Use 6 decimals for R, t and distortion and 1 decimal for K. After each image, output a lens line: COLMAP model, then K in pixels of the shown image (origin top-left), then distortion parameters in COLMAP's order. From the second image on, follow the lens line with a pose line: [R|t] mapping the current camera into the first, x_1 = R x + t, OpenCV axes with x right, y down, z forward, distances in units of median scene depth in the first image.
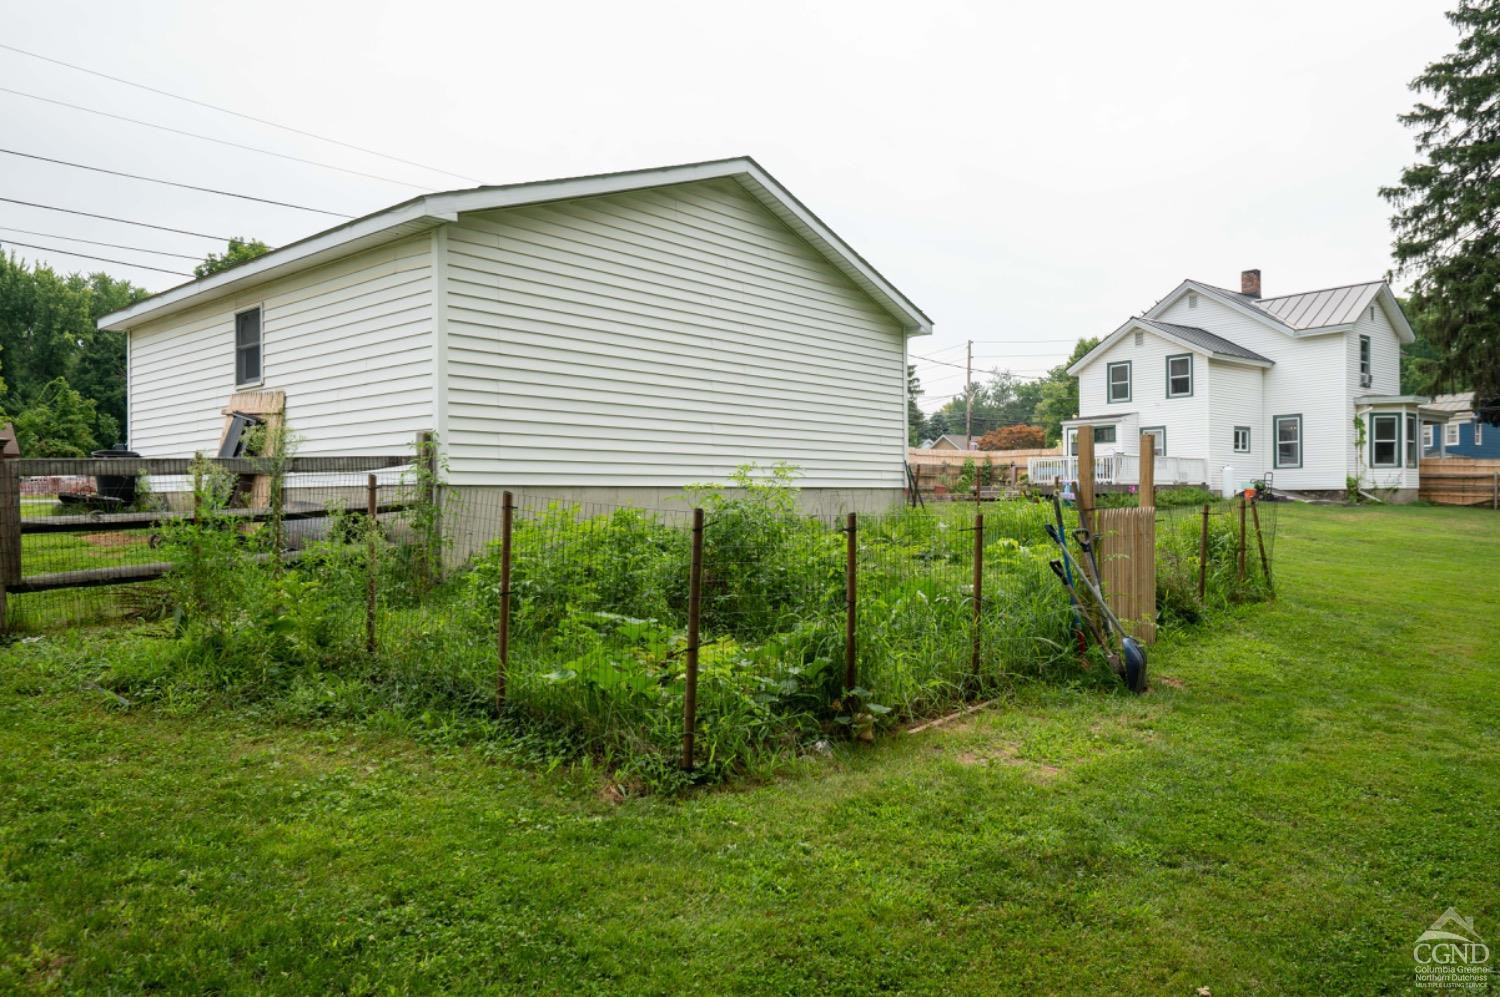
lens RADIAL K [[979.2, 0, 780.6], [0, 979.2, 502.5], [0, 0, 1]] dist [0.026971, -0.006769]
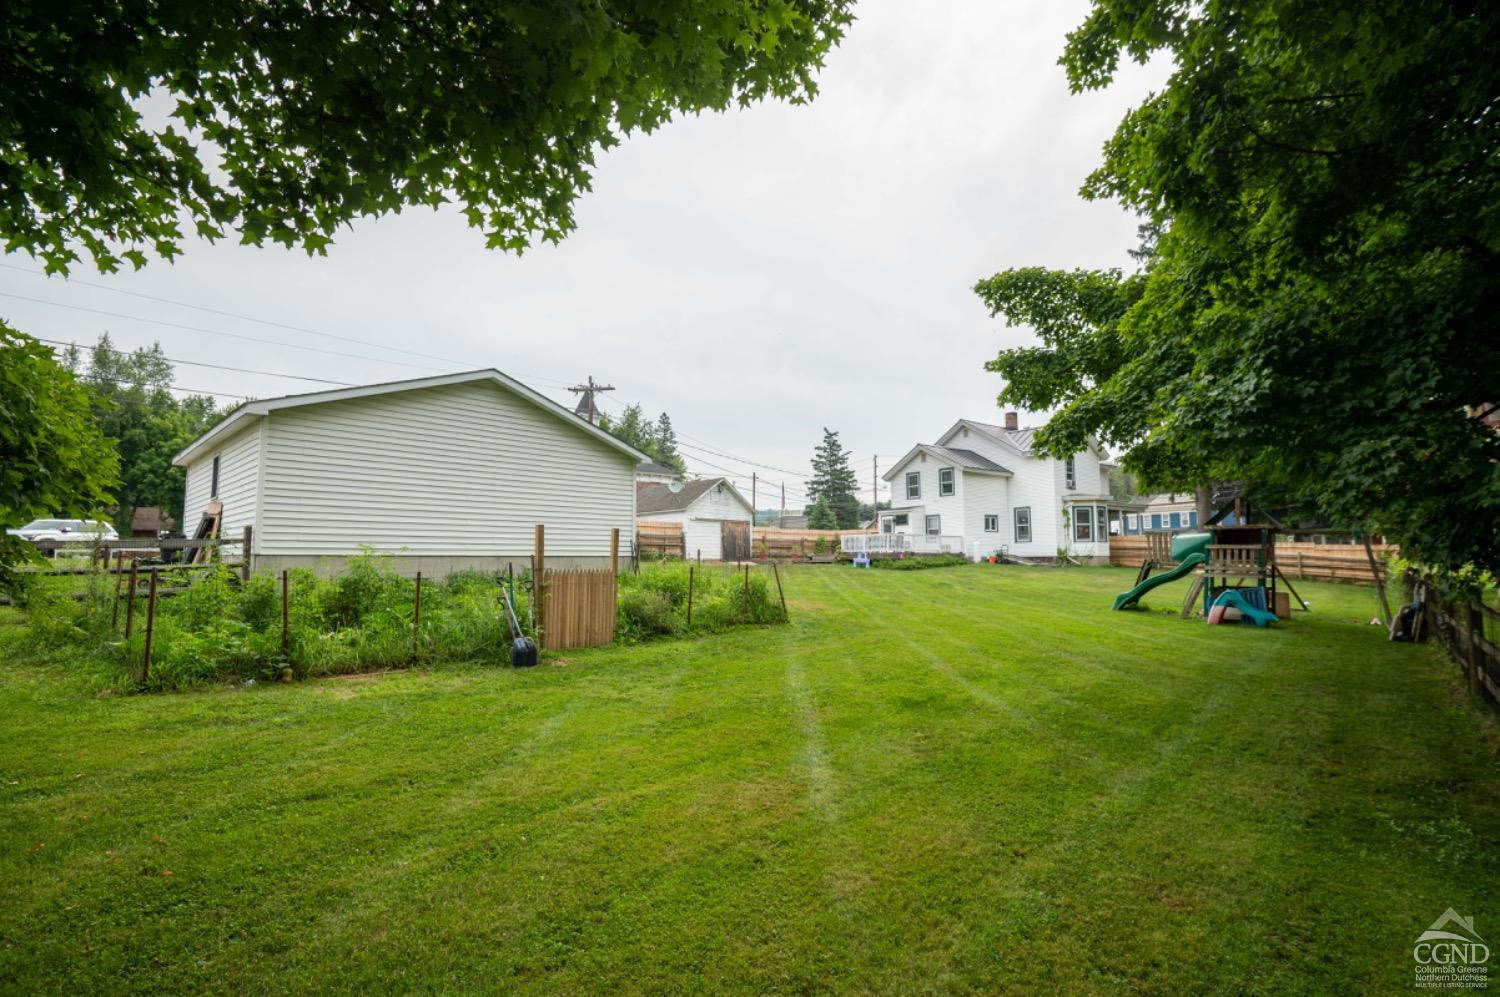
lens RADIAL K [[677.2, 0, 766.4], [0, 677.2, 499.5], [0, 0, 1]] dist [0.015468, -0.003316]
pose [[0.999203, -0.002294, -0.039839, 0.163975], [-0.001507, 0.995463, -0.095140, -0.000416], [0.039877, 0.095124, 0.994666, -0.059354]]
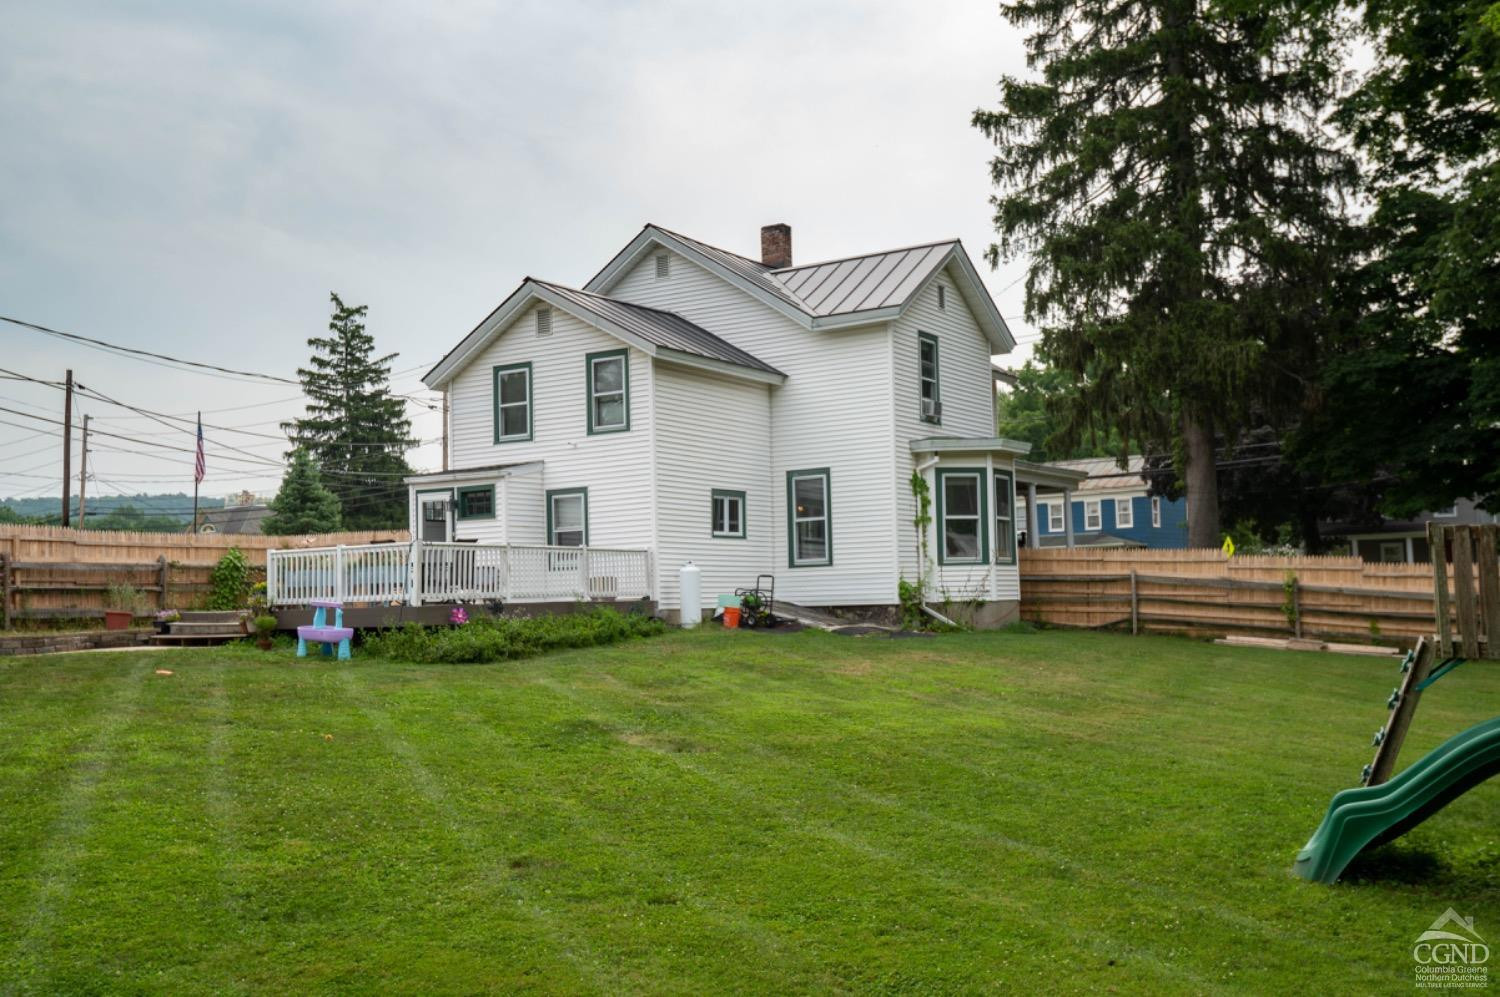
lens RADIAL K [[1402.4, 0, 738.7], [0, 1402.4, 504.5], [0, 0, 1]] dist [0.105029, 0.006136]
pose [[0.953419, 0.005206, 0.301605, 0.242748], [0.017541, 0.997203, -0.072659, -0.013143], [-0.301140, 0.074565, 0.950660, 0.267935]]
